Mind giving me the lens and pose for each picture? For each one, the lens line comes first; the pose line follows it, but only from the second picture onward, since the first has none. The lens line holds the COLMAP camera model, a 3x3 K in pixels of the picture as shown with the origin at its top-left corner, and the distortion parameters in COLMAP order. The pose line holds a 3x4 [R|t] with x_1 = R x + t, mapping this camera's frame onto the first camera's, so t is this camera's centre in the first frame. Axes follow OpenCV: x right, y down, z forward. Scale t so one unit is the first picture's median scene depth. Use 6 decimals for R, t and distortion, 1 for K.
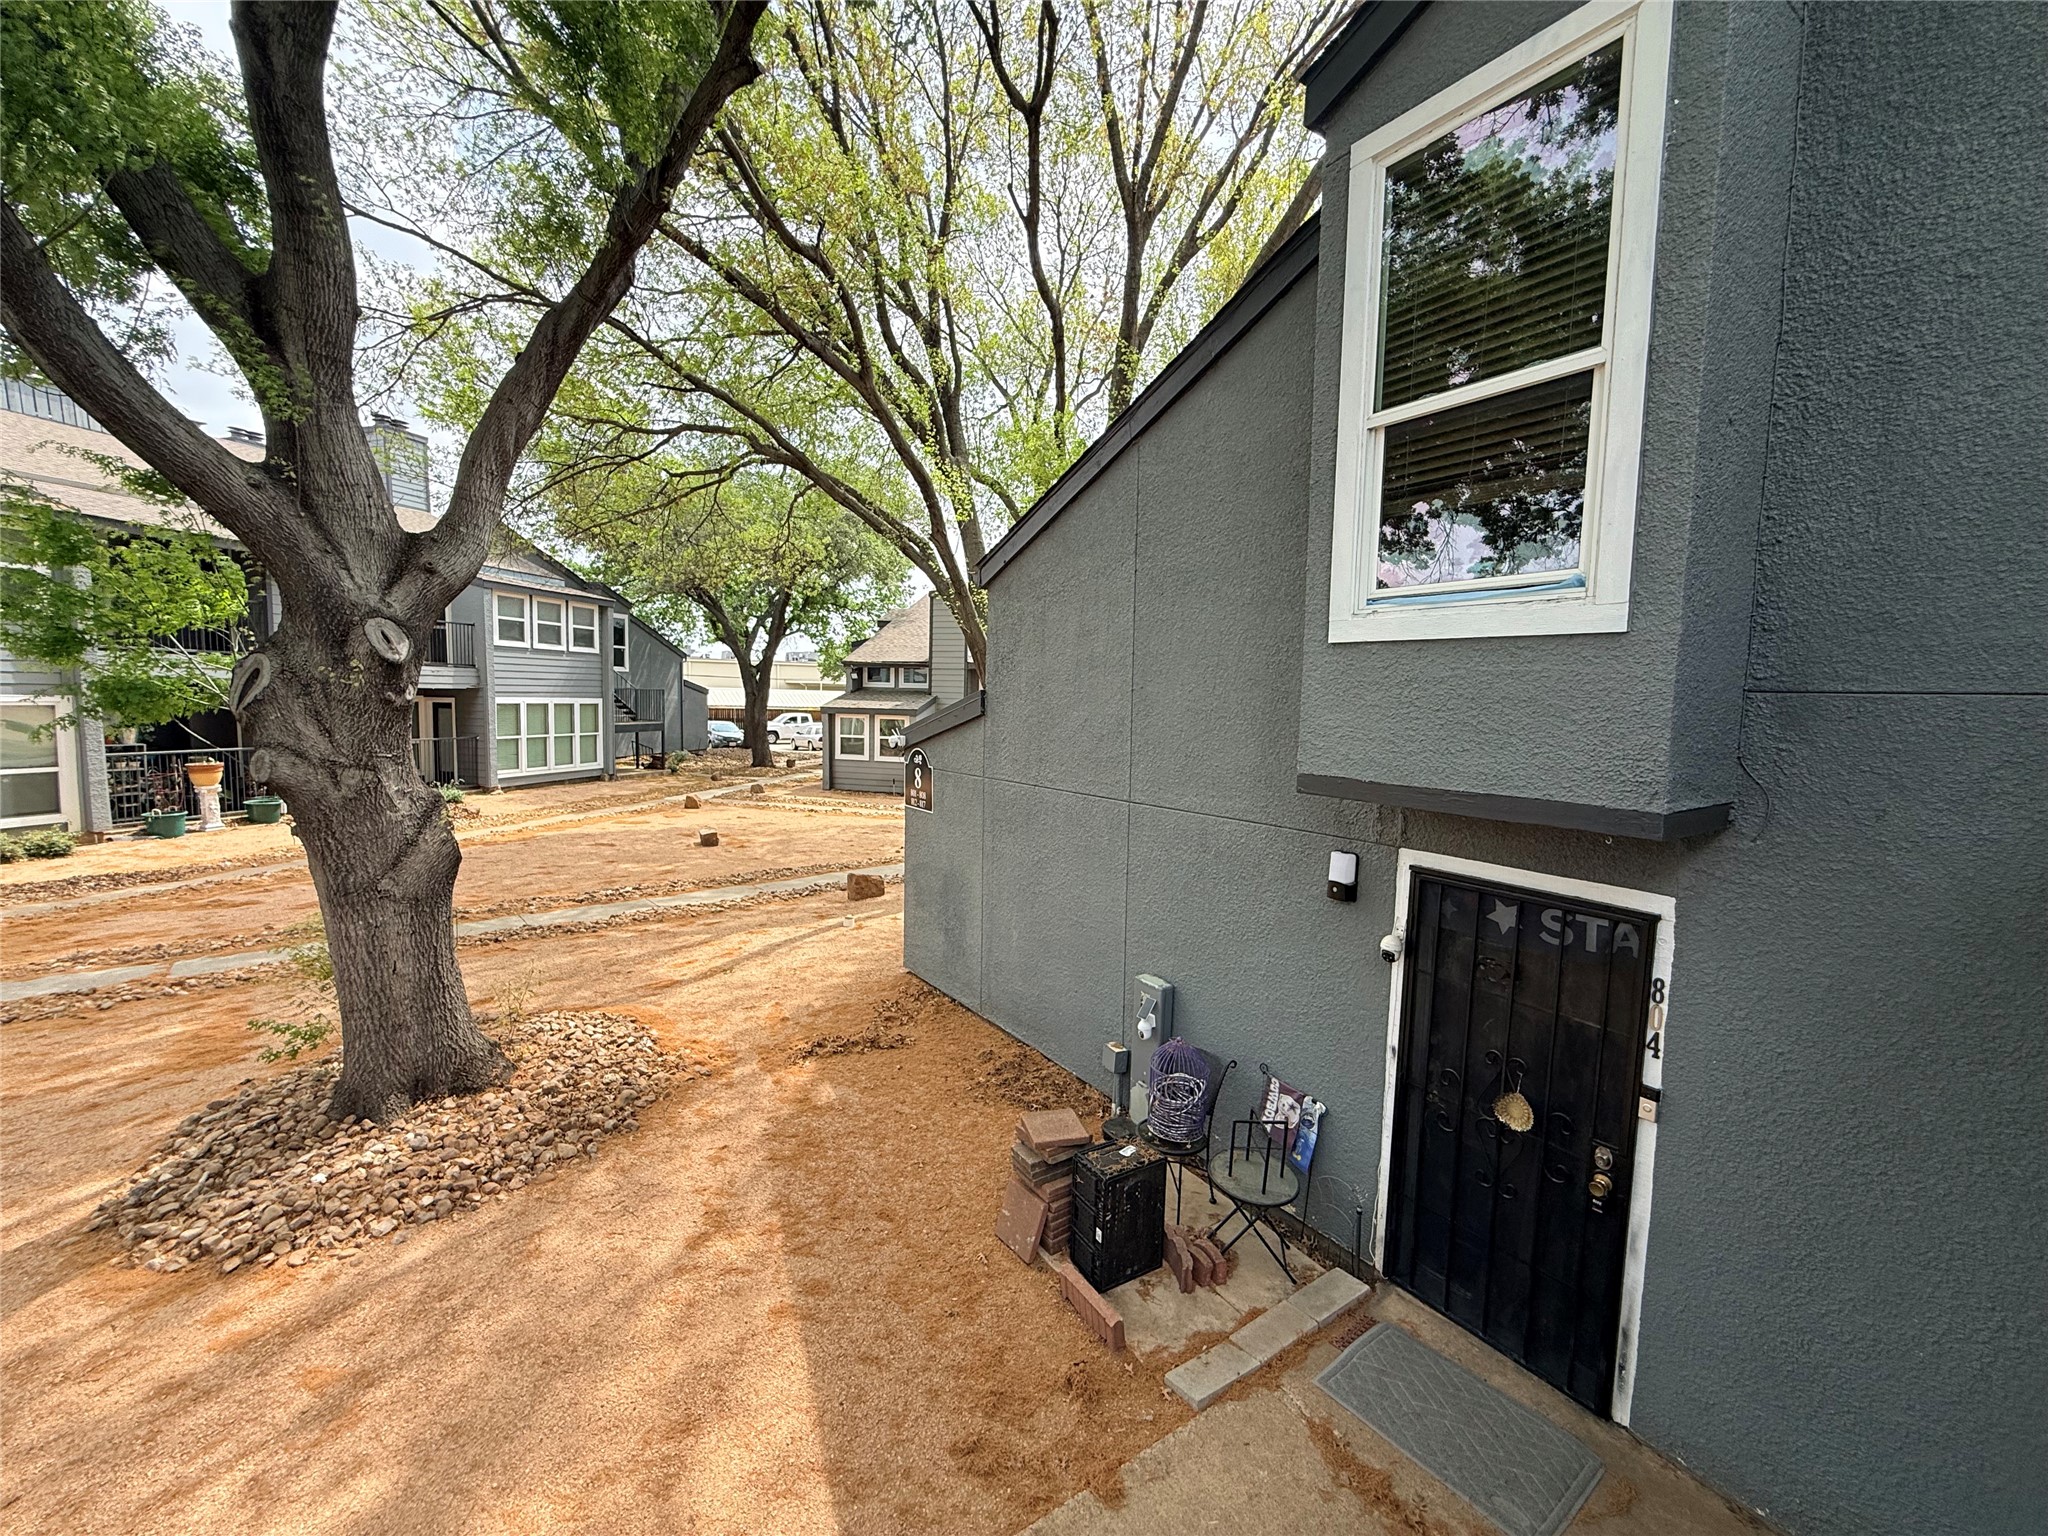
lens RADIAL K [[818.0, 0, 1022.7], [0, 818.0, 768.0], [0, 0, 1]] dist [-0.001054, 0.000539]
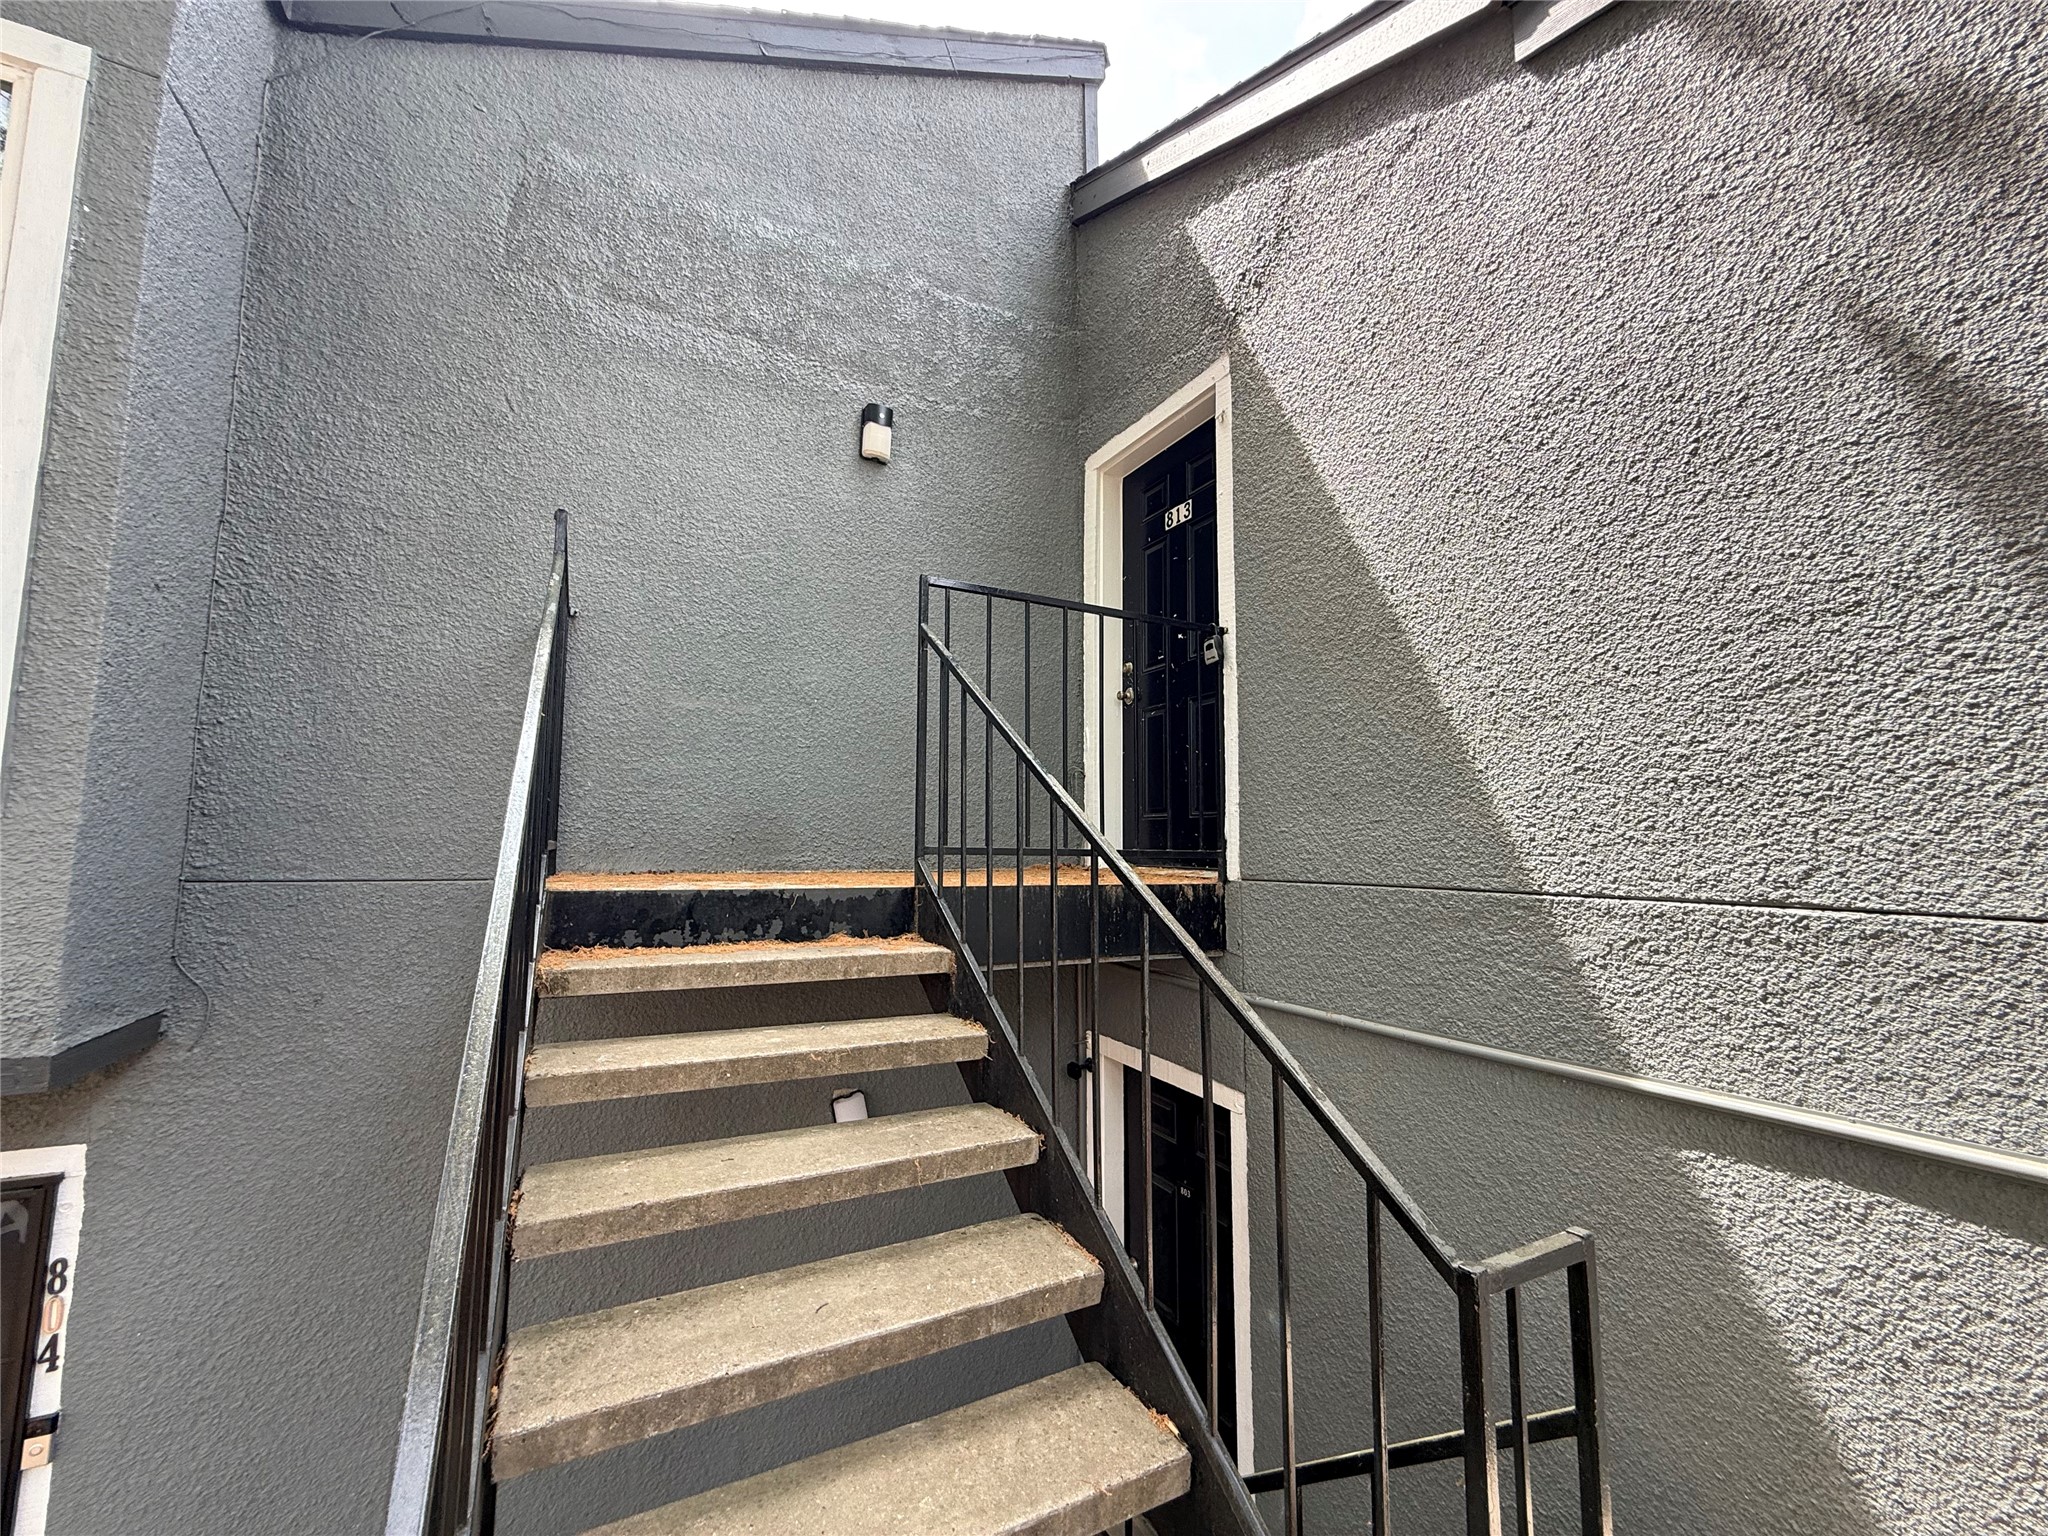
lens RADIAL K [[818.0, 0, 1018.3], [0, 818.0, 766.4], [0, 0, 1]] dist [-0.001054, 0.000539]
pose [[0.101581, 0.080005, 0.991605, 0.078415], [0.081500, 0.992741, -0.088446, -0.064931], [-0.991483, 0.089800, 0.094323, -0.005363]]
